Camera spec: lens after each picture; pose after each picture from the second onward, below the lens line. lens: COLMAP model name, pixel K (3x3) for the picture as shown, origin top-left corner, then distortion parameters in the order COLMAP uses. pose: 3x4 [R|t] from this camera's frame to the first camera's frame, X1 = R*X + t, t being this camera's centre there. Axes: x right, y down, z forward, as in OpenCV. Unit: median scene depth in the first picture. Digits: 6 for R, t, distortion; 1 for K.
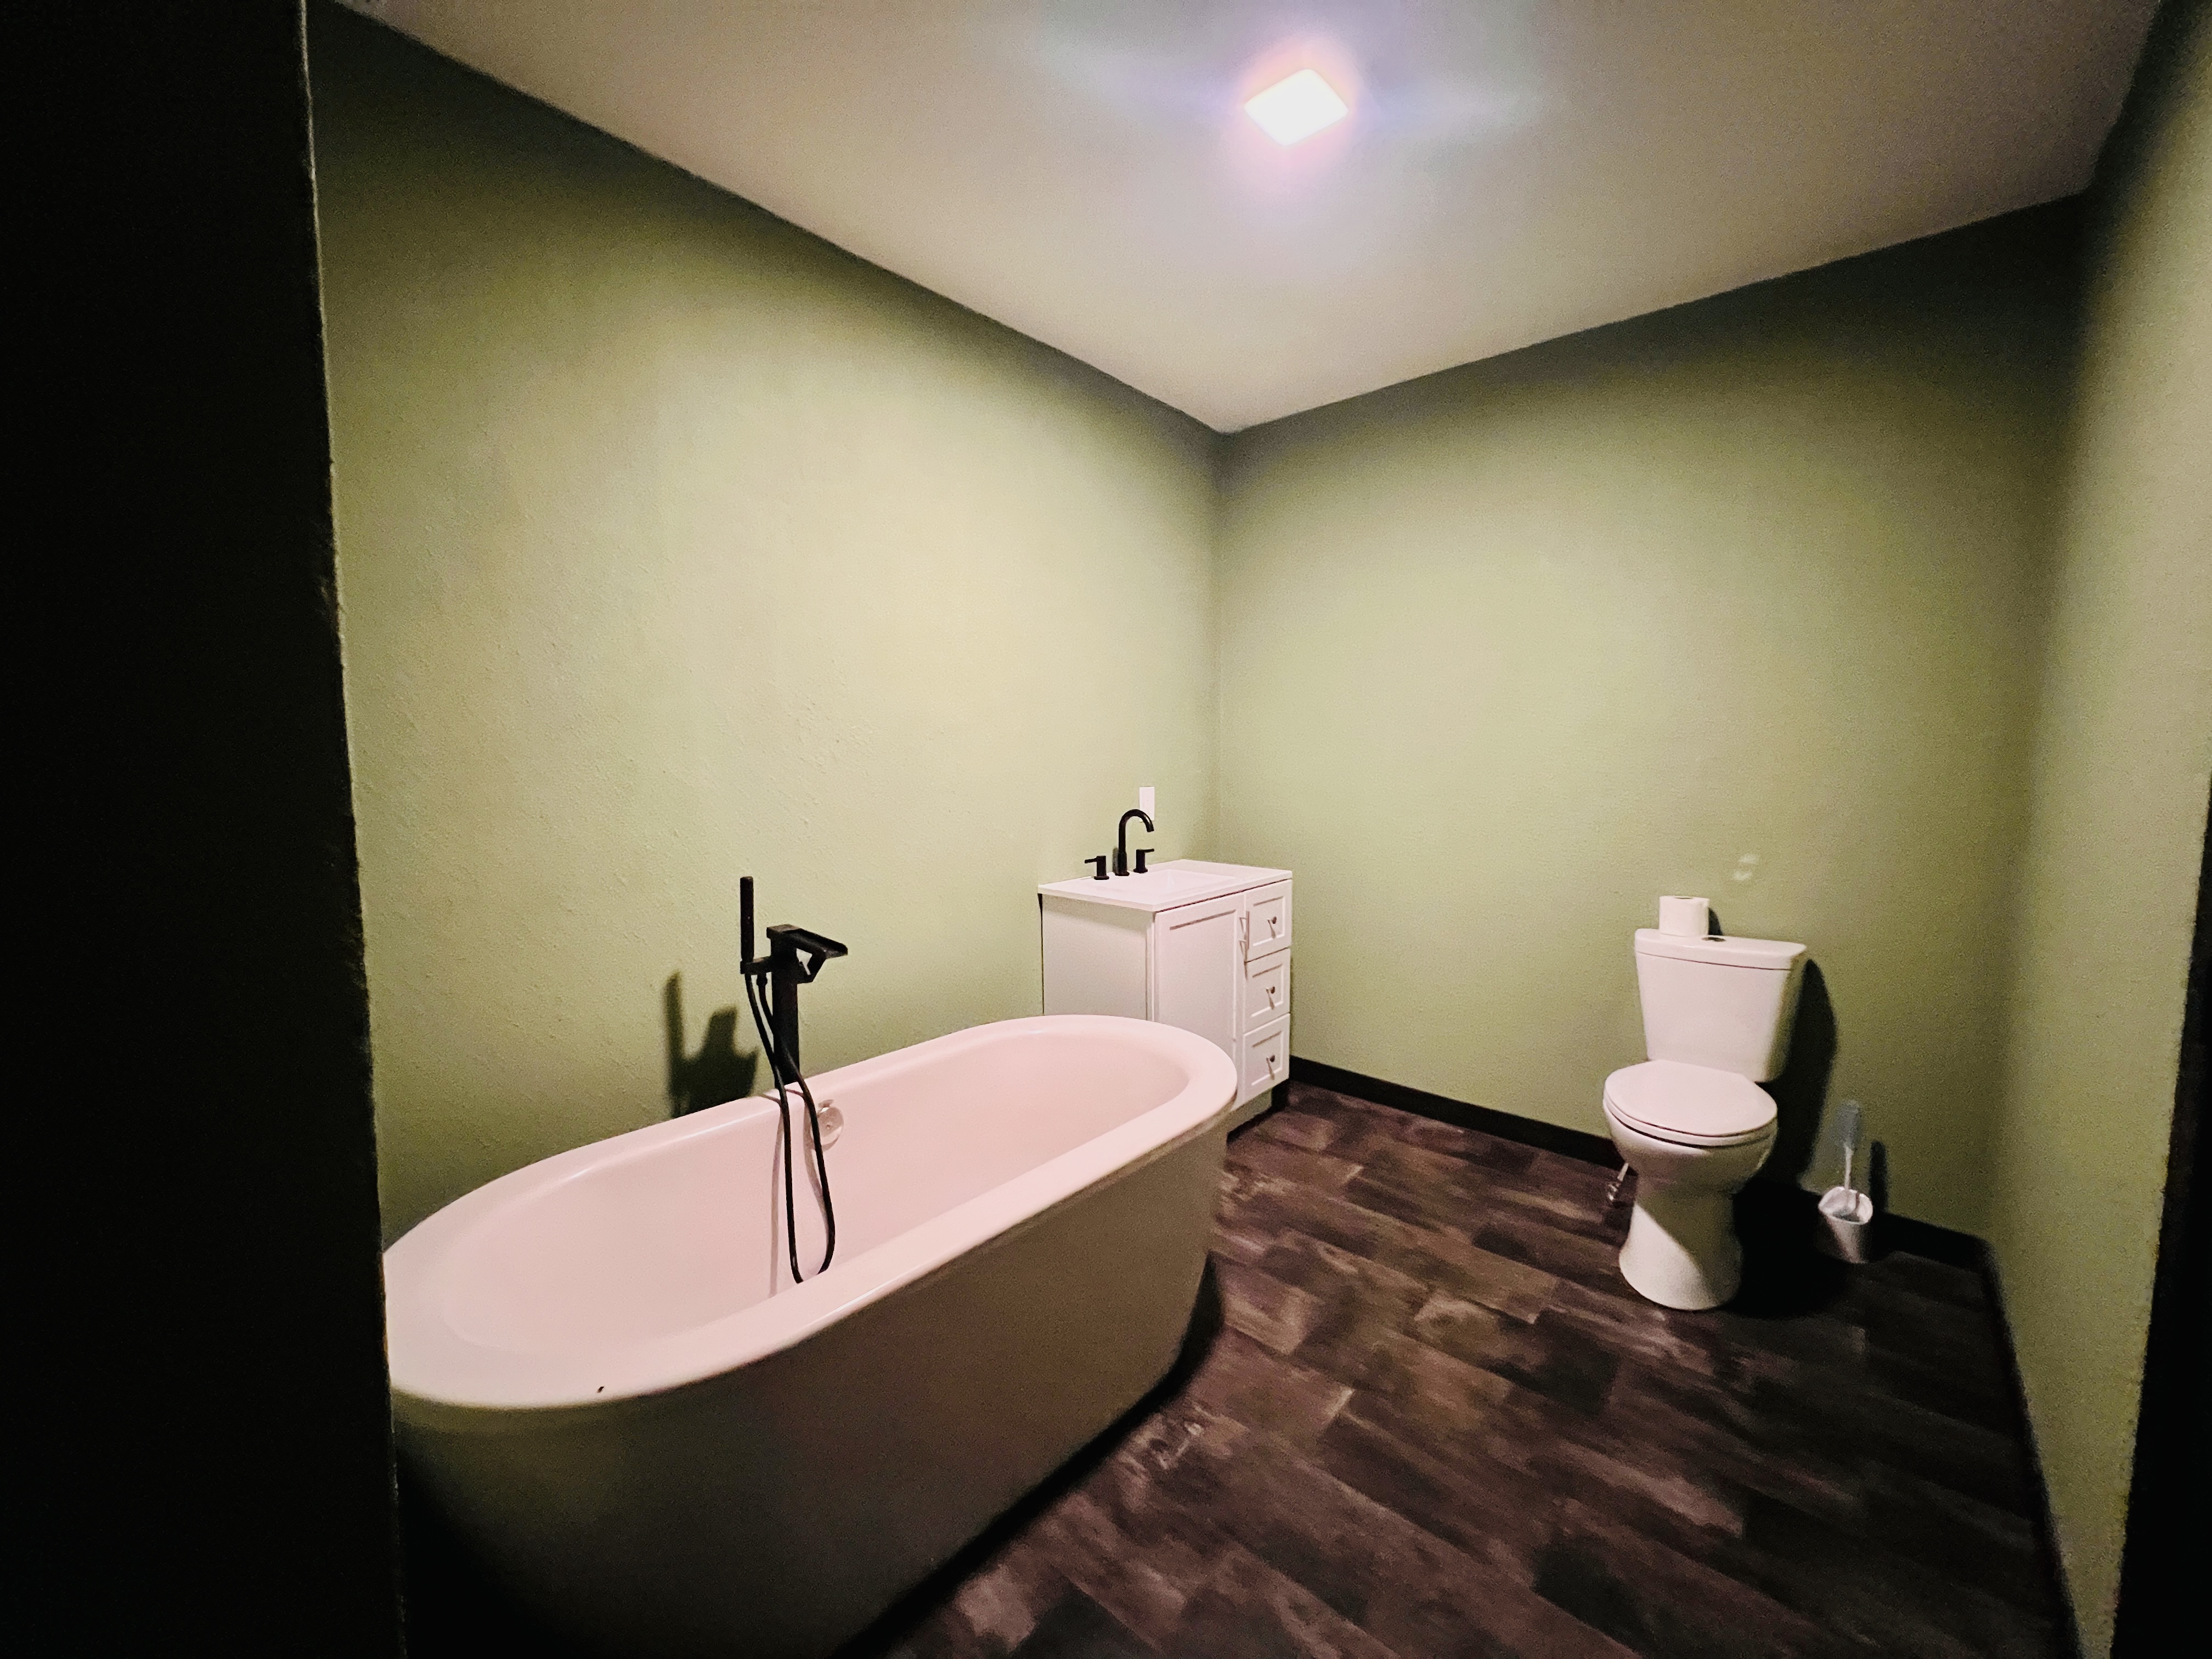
lens RADIAL K [[886.4, 0, 1114.6], [0, 886.4, 819.7], [0, 0, 1]] dist [-0.002963, 0.001008]
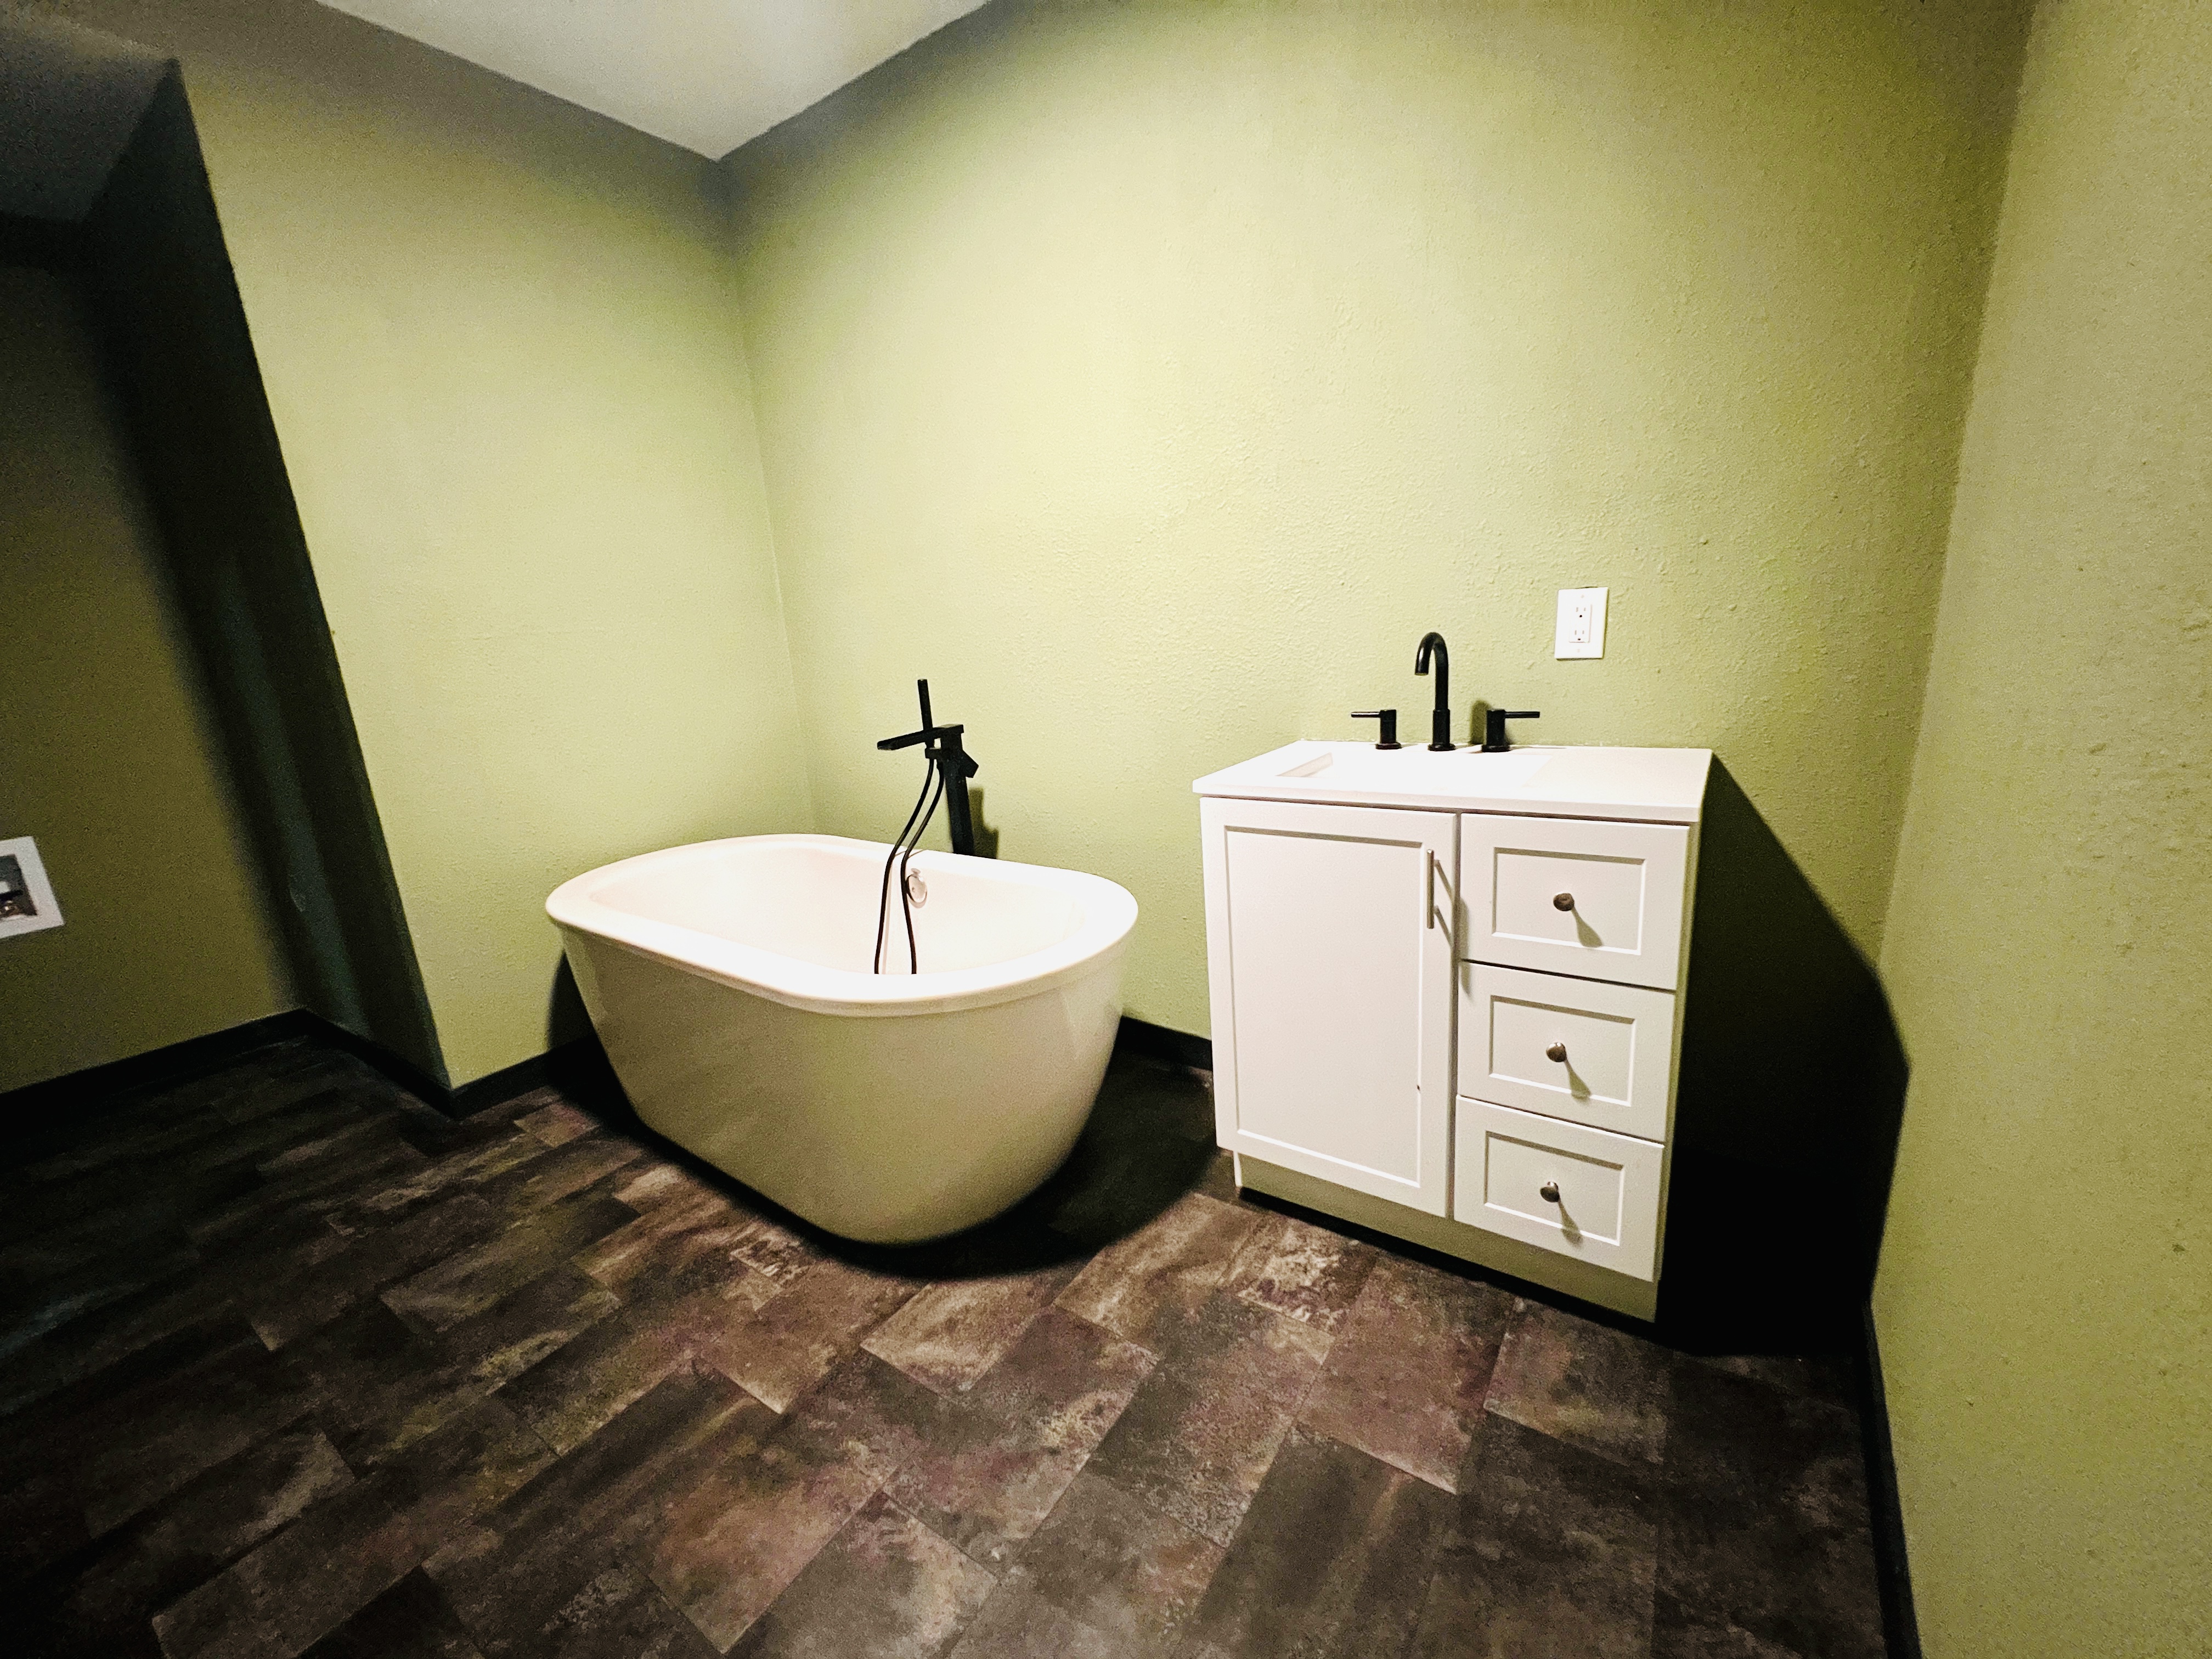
lens RADIAL K [[886.4, 0, 1110.1], [0, 886.4, 833.9], [0, 0, 1]] dist [-0.002963, 0.001008]
pose [[0.102327, 0.233764, -0.966894, 0.831310], [-0.025138, 0.972293, 0.232409, -0.017736], [0.994433, 0.000524, 0.105368, 1.092524]]
